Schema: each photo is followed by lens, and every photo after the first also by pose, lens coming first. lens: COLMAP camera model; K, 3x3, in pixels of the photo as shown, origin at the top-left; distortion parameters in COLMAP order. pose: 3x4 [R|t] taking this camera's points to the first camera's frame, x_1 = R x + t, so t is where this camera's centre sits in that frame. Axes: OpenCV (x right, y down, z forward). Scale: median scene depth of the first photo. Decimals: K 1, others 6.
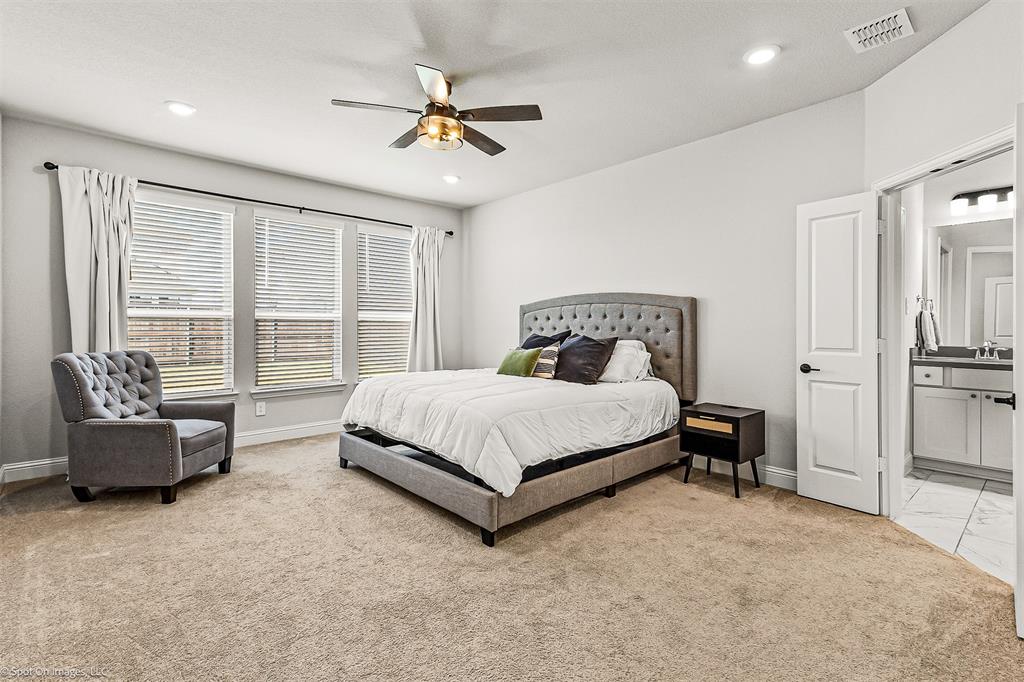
lens RADIAL K [[477.7, 0, 515.0], [0, 477.7, 335.4], [0, 0, 1]] dist [0.021676, -0.000135]
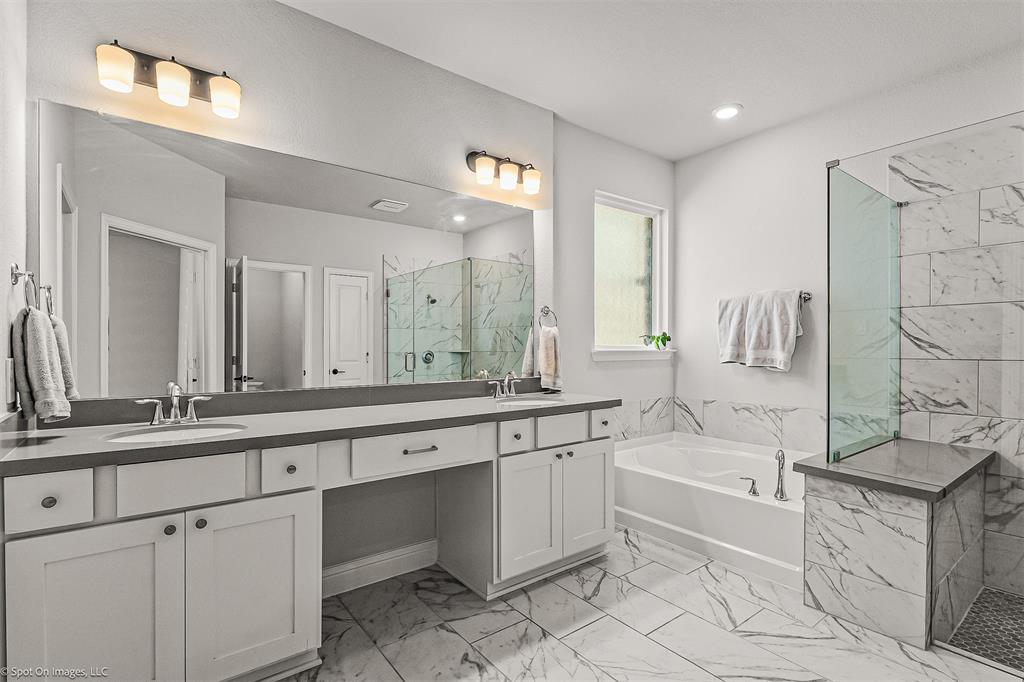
lens RADIAL K [[484.2, 0, 514.6], [0, 484.2, 346.0], [0, 0, 1]] dist [0.002017, -0.000910]
pose [[0.071166, 0.002759, 0.997461, 0.507291], [0.016082, 0.999863, -0.003913, -0.016223], [-0.997335, 0.016320, 0.071112, 0.615705]]
